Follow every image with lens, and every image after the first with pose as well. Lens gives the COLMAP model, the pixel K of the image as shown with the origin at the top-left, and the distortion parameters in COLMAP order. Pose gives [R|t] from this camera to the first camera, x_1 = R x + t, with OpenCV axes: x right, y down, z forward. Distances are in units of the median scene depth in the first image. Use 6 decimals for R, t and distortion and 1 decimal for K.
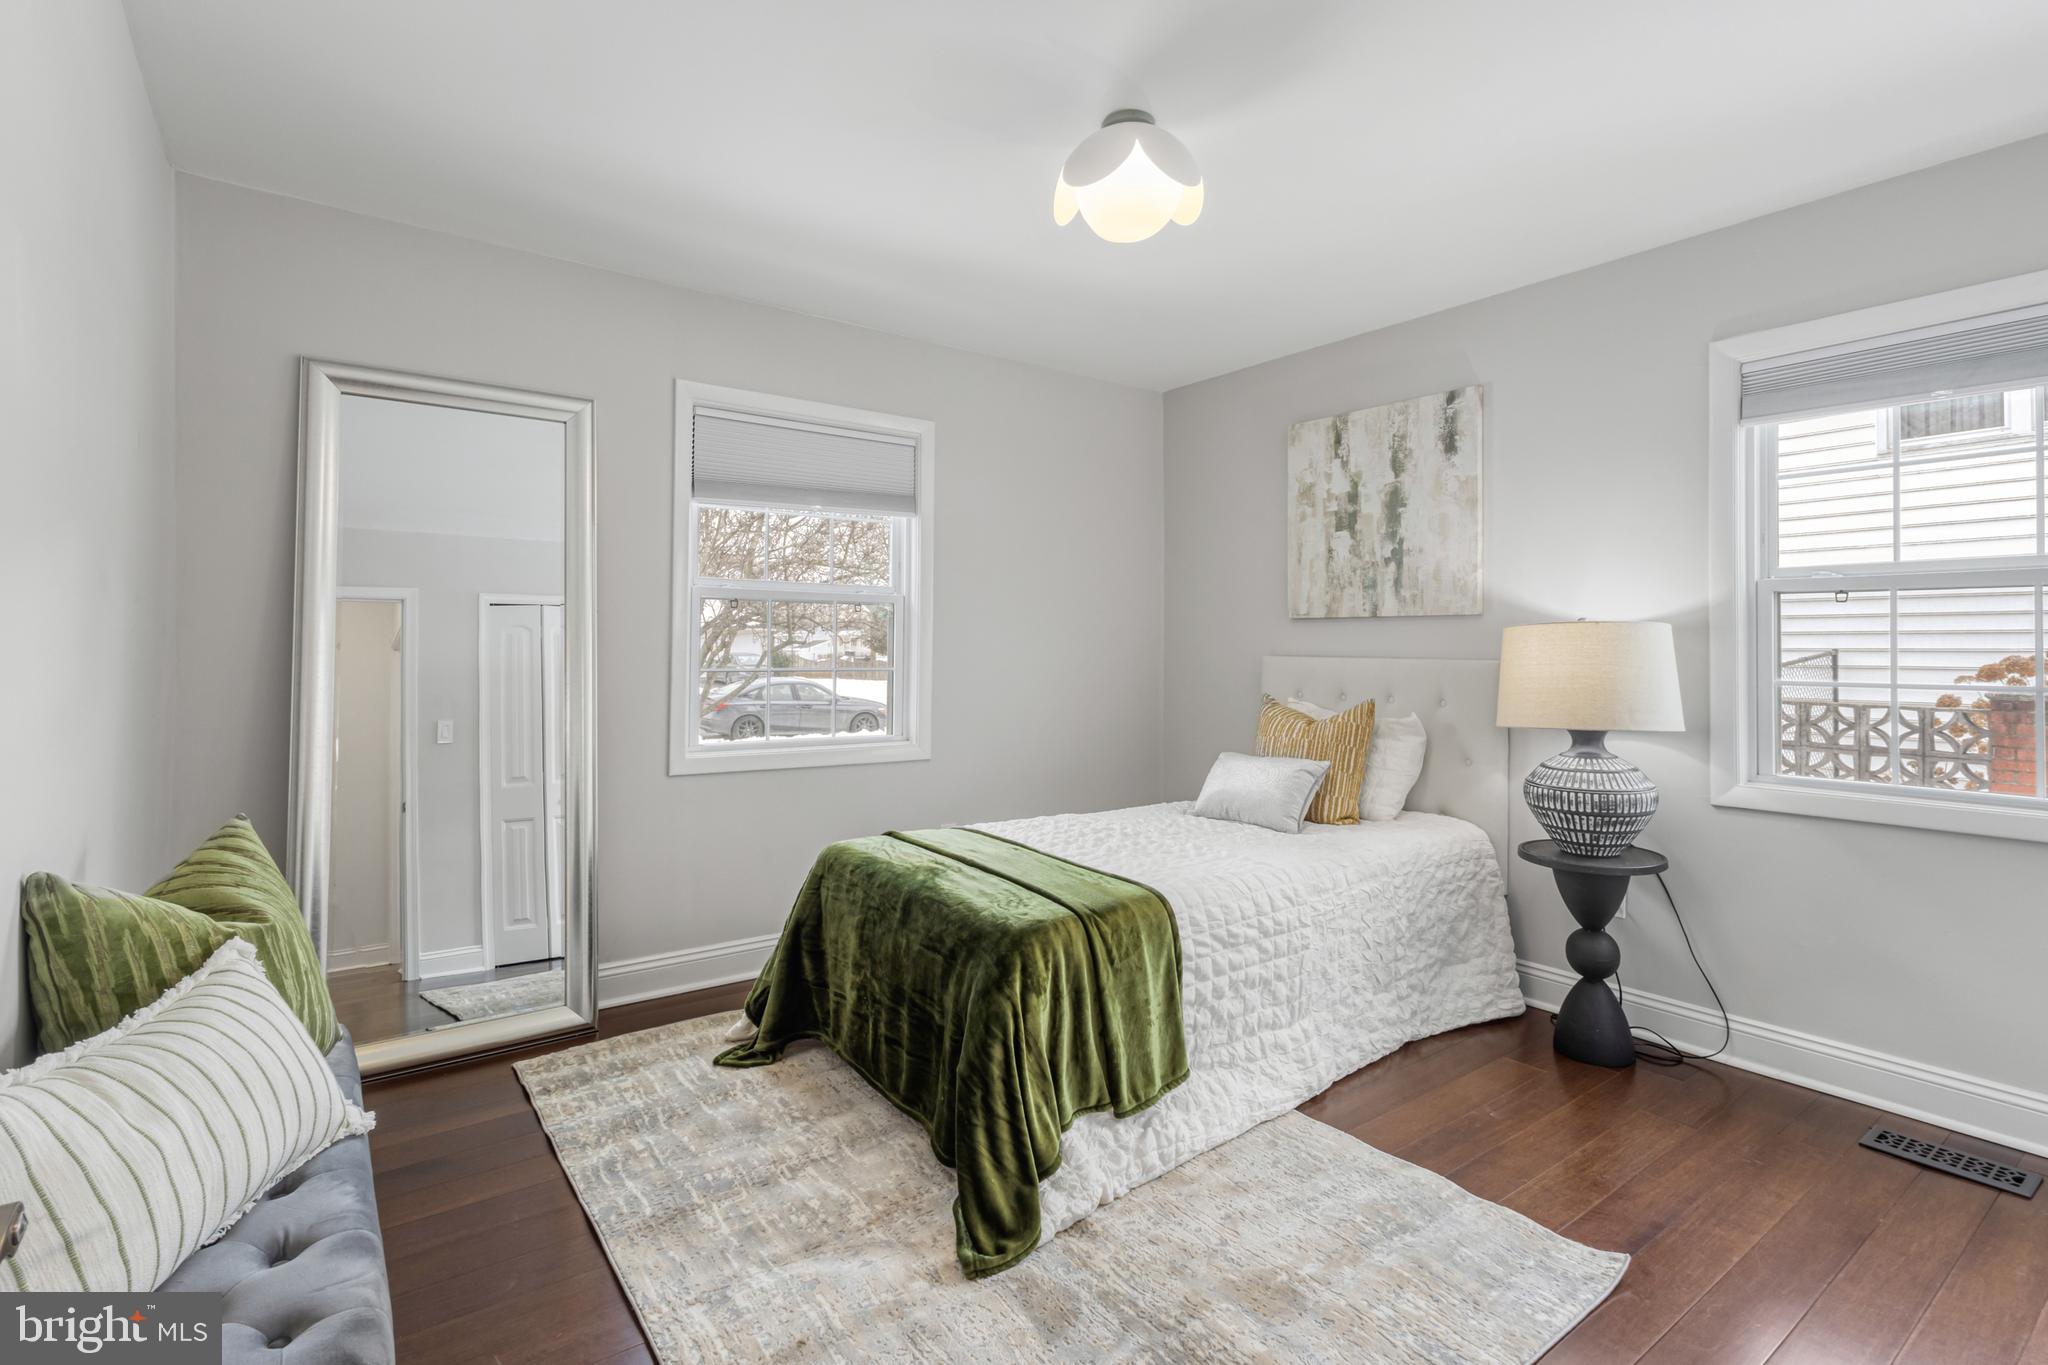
lens RADIAL K [[956.1, 0, 1032.0], [0, 956.1, 665.3], [0, 0, 1]] dist [-0.000425, 0.000896]
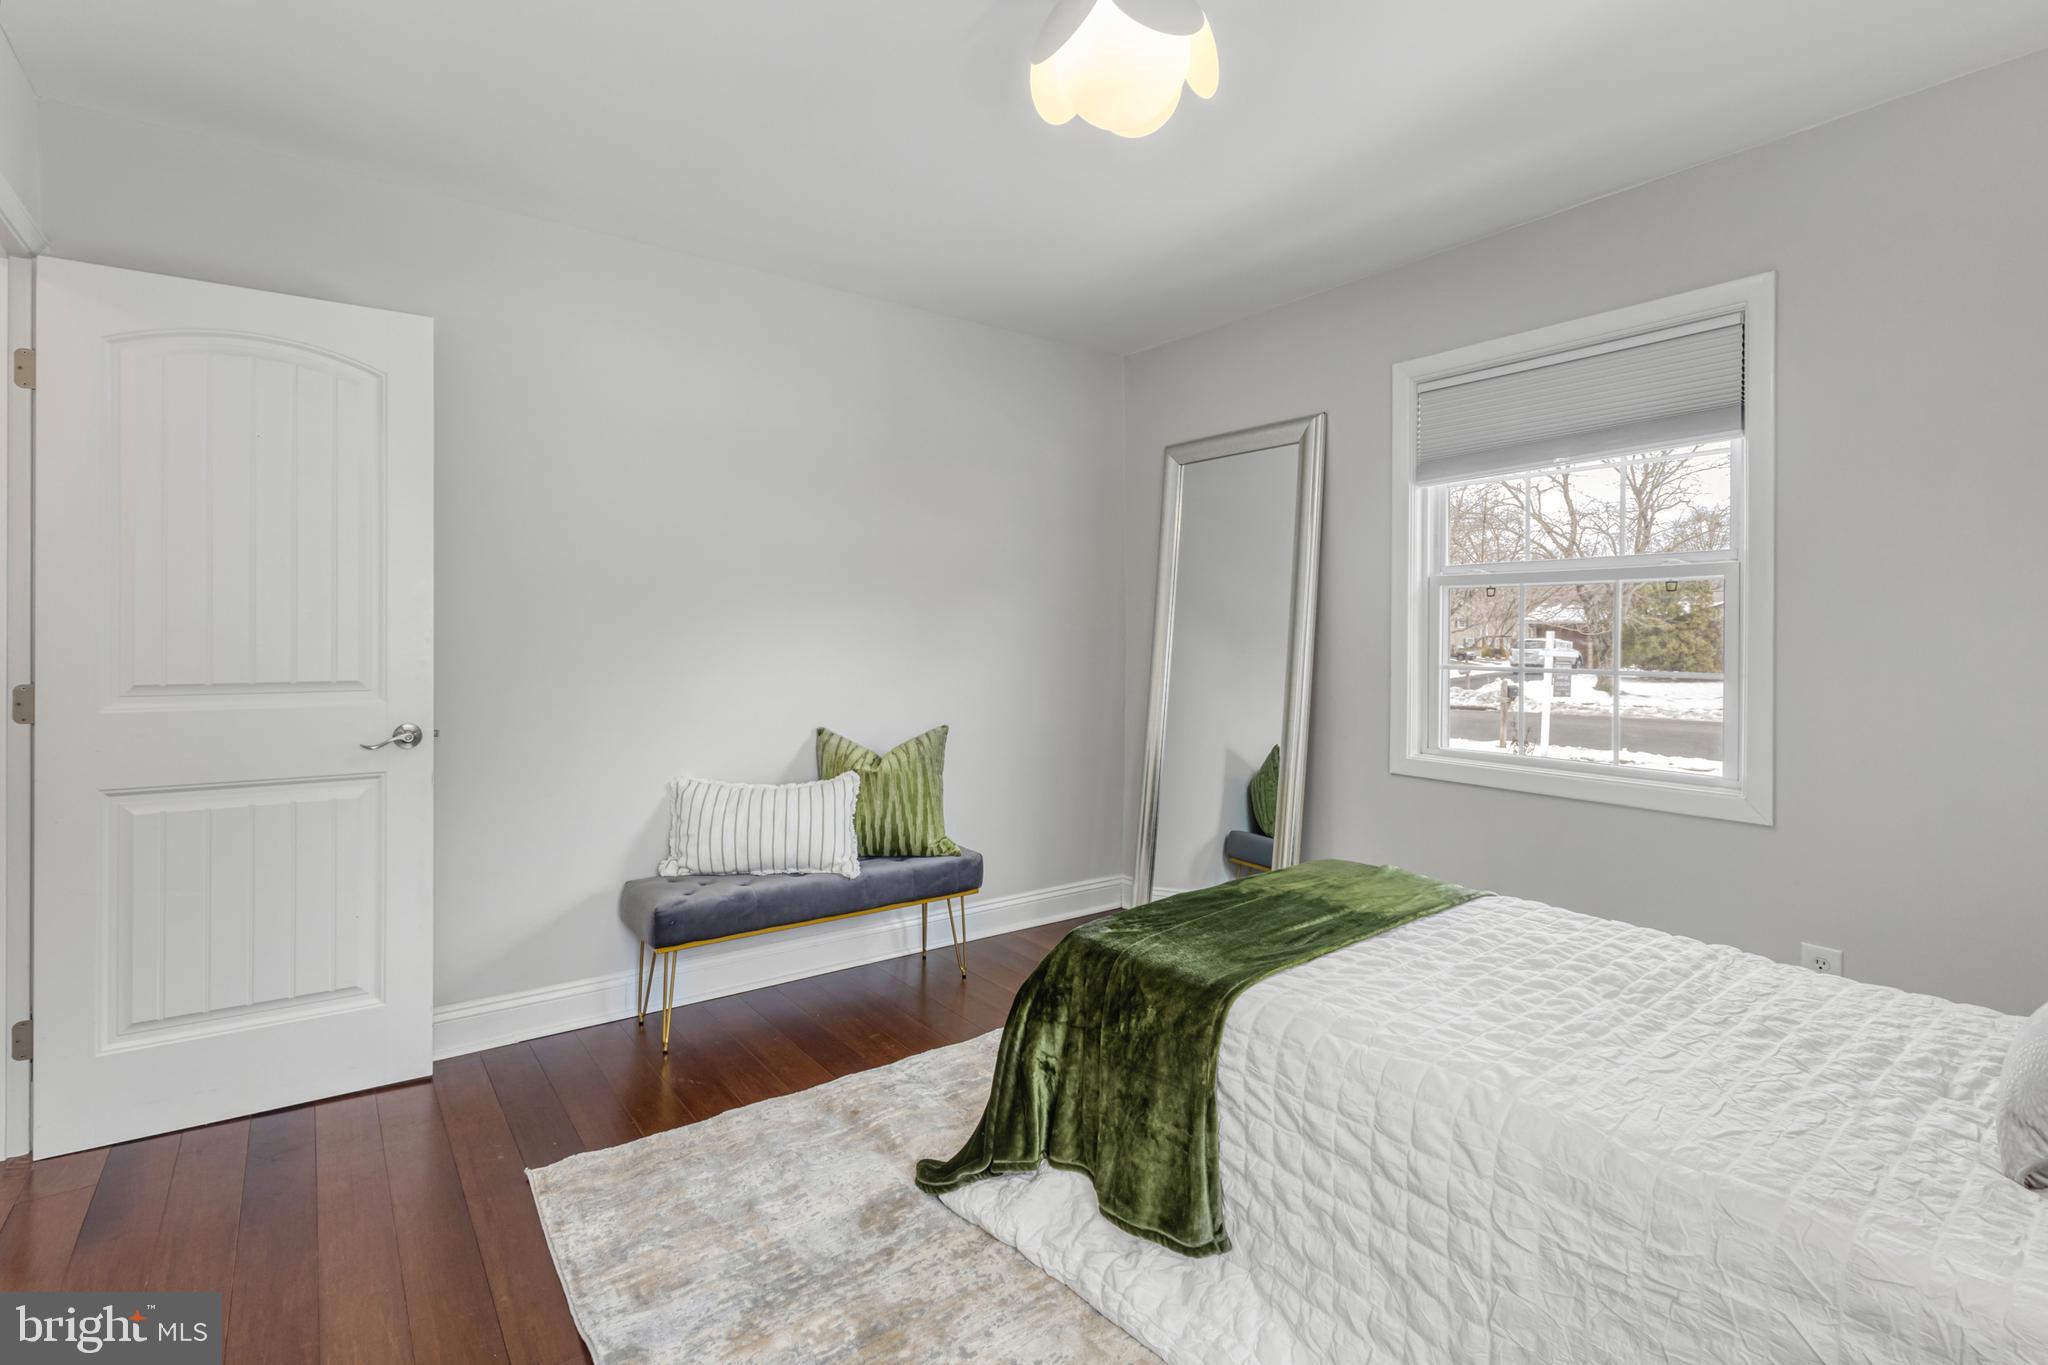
lens RADIAL K [[956.1, 0, 1032.0], [0, 956.1, 665.3], [0, 0, 1]] dist [-0.000425, 0.000896]
pose [[0.007666, 0.032040, -0.999457, 0.754281], [-0.013765, 0.999395, 0.031932, -0.021251], [0.999876, 0.013513, 0.008103, 0.769717]]
